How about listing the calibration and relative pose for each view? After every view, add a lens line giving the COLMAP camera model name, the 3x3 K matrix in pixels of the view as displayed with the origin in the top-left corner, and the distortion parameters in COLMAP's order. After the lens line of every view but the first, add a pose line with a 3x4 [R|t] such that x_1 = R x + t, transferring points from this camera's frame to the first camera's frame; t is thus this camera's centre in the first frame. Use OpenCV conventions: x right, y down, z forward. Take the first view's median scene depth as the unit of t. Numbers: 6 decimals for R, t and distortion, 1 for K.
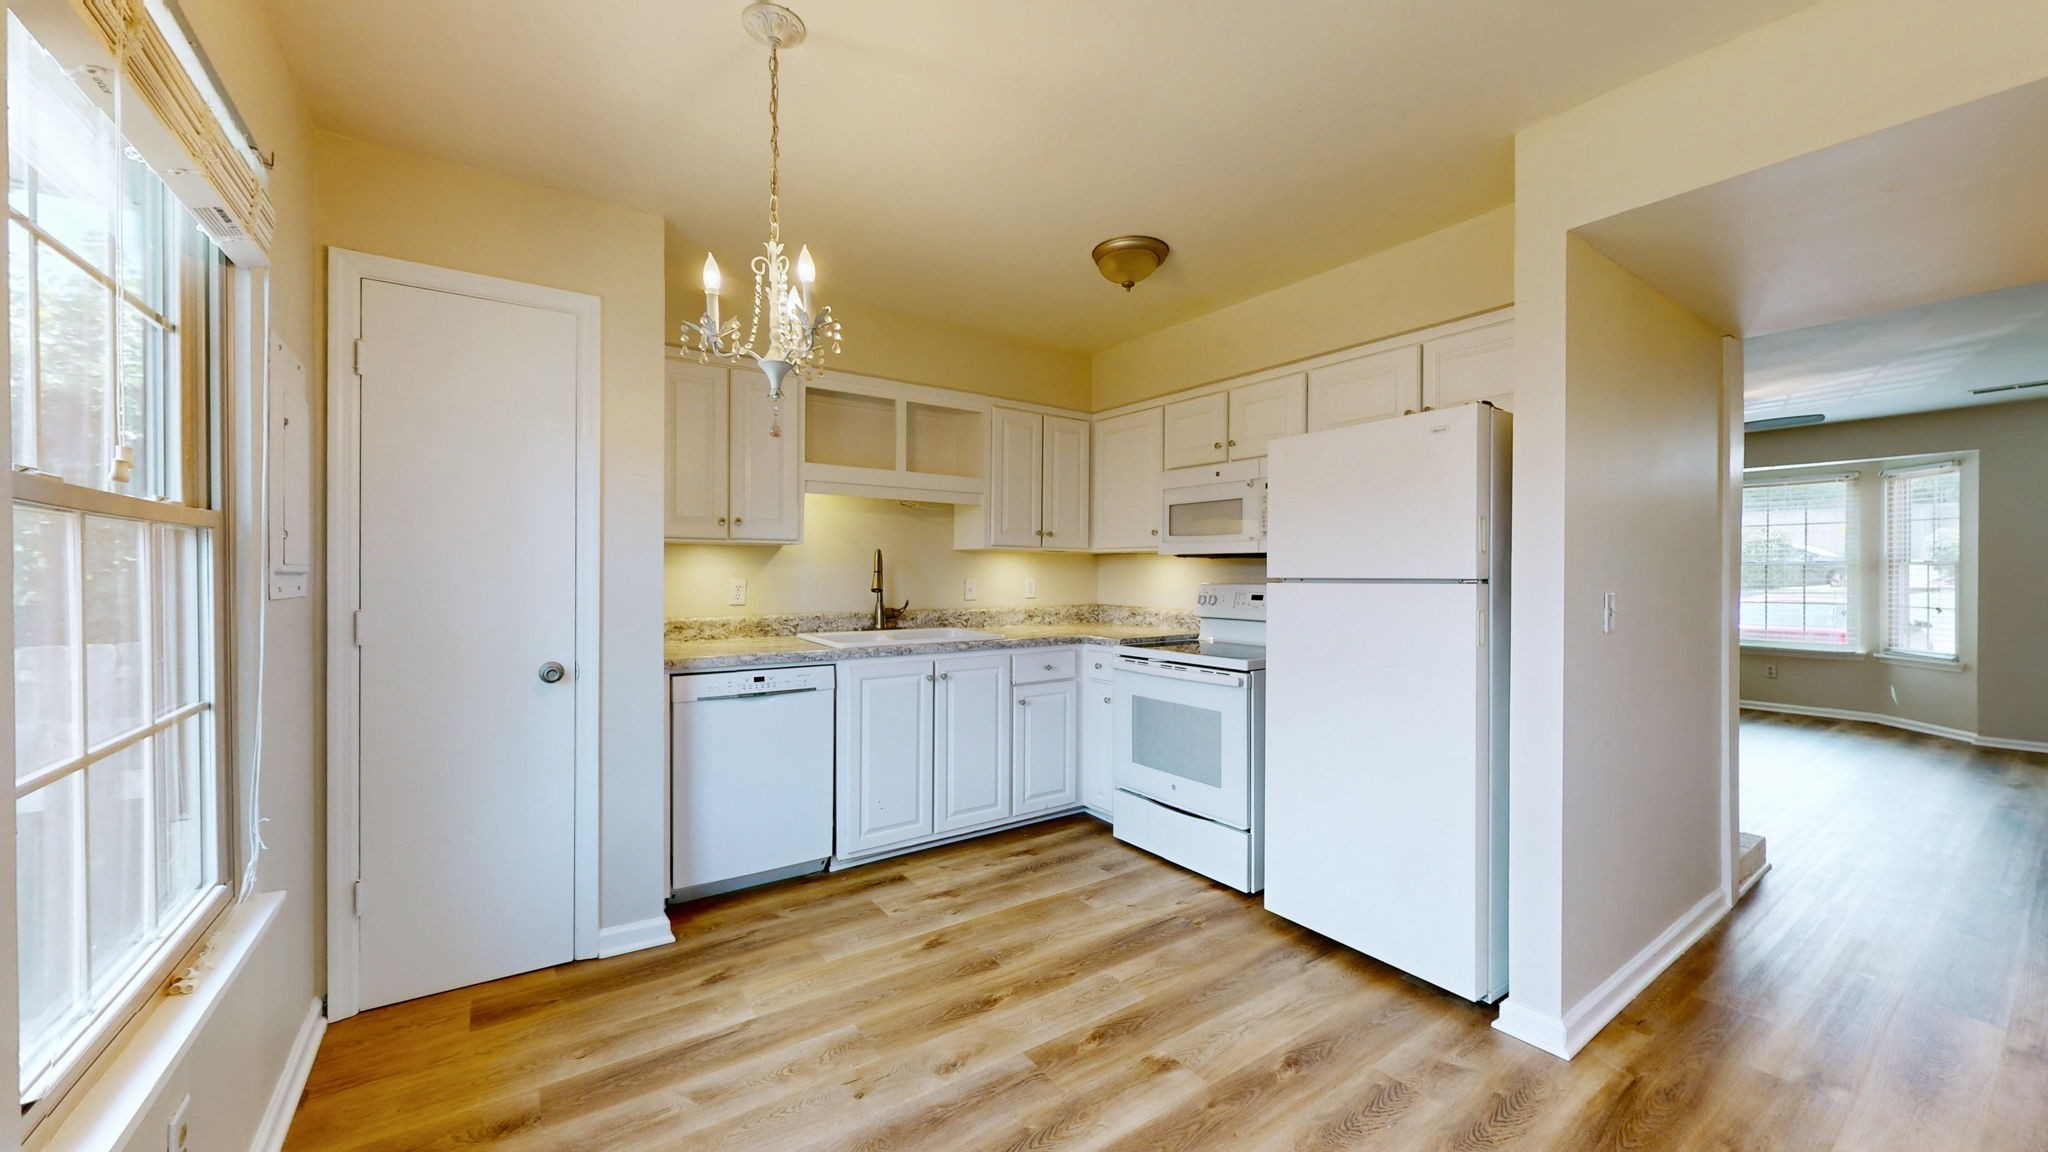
lens RADIAL K [[748.9, 0, 1026.0], [0, 748.9, 578.9], [0, 0, 1]] dist [0.002304, 0.000494]
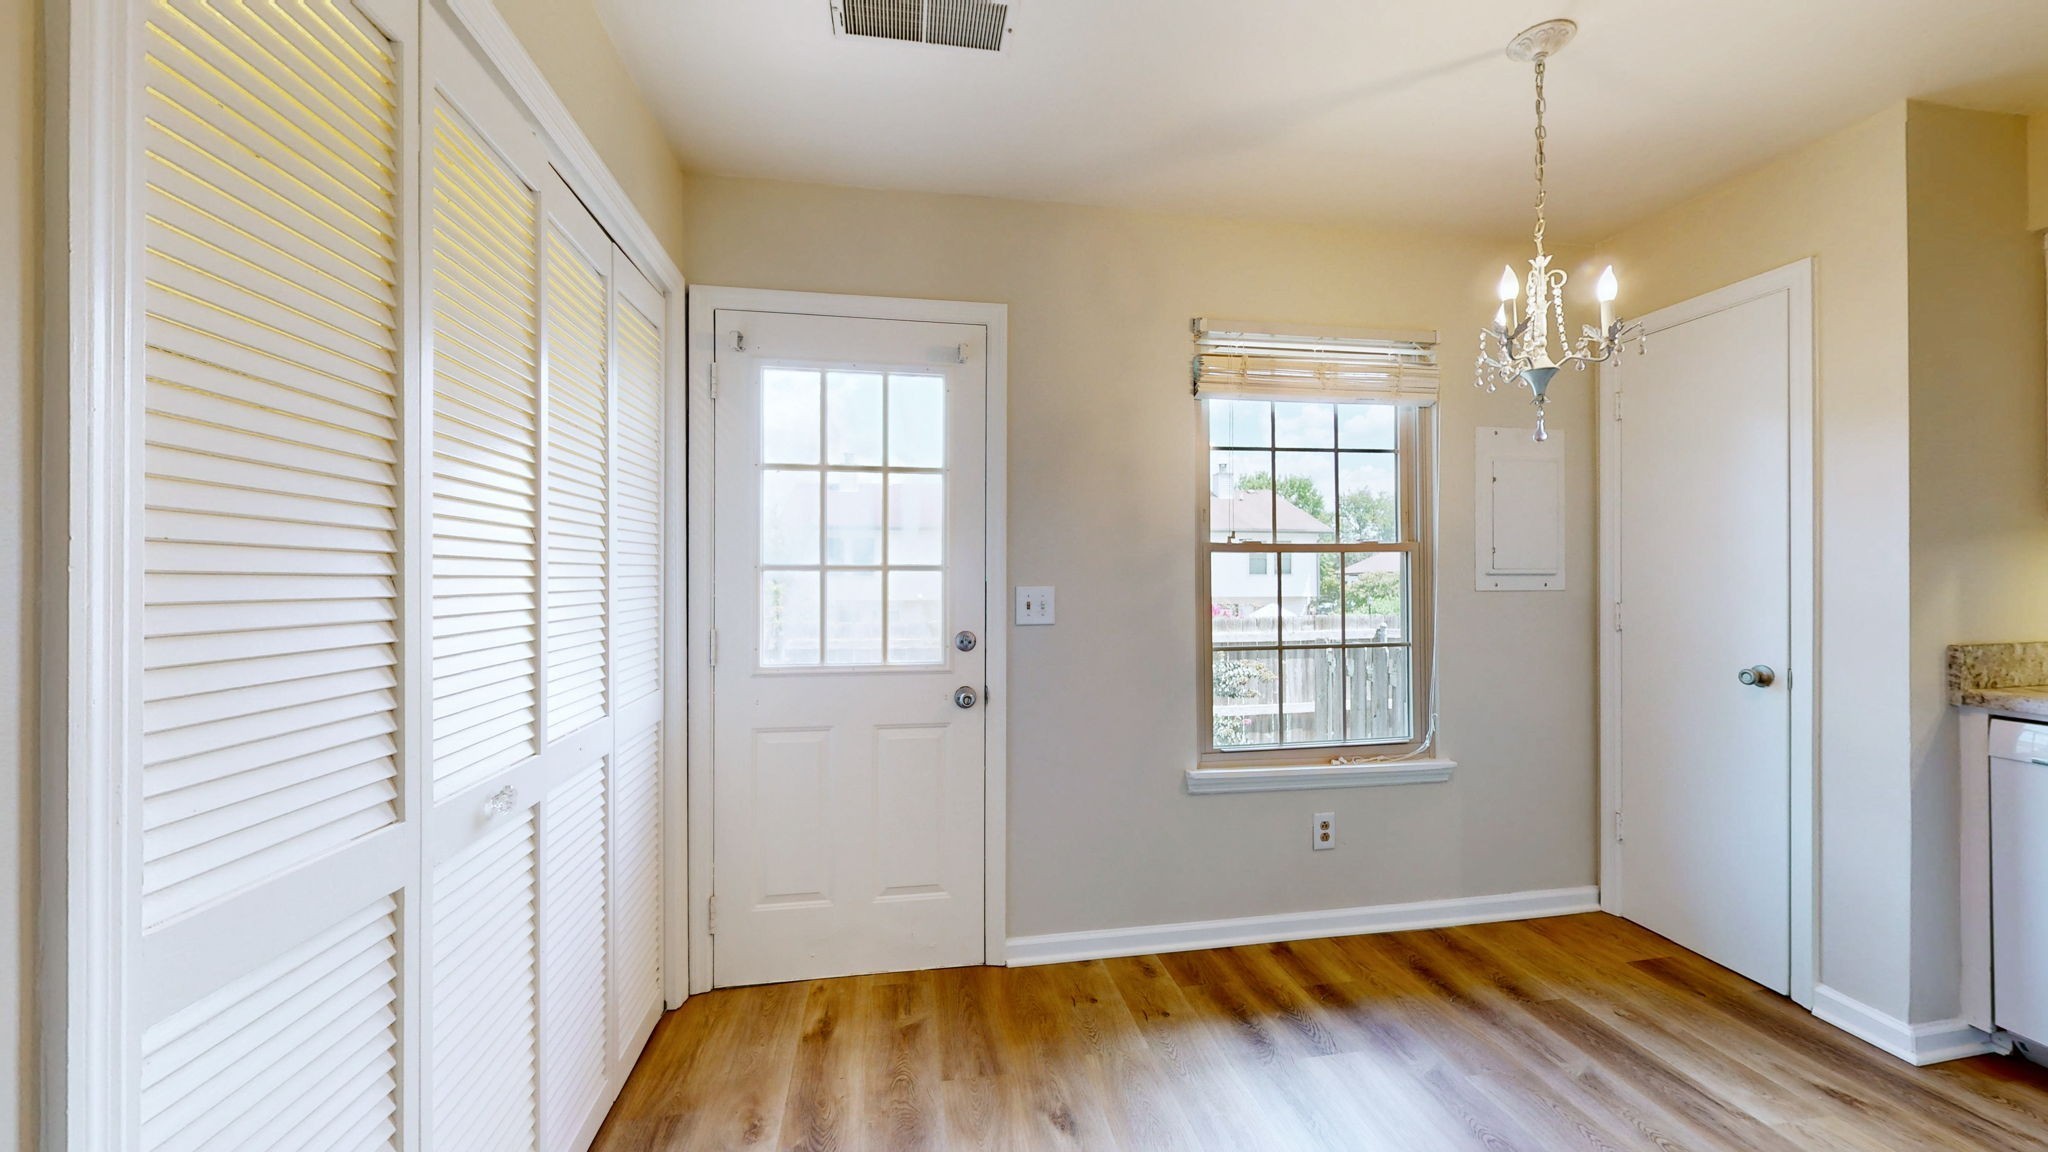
lens RADIAL K [[748.9, 0, 1033.8], [0, 748.9, 576.8], [0, 0, 1]] dist [0.002304, 0.000494]
pose [[-0.412992, -0.006669, -0.910710, 0.517867], [-0.005426, 0.999973, -0.004862, 0.006792], [0.910719, 0.002933, -0.413017, 0.459489]]
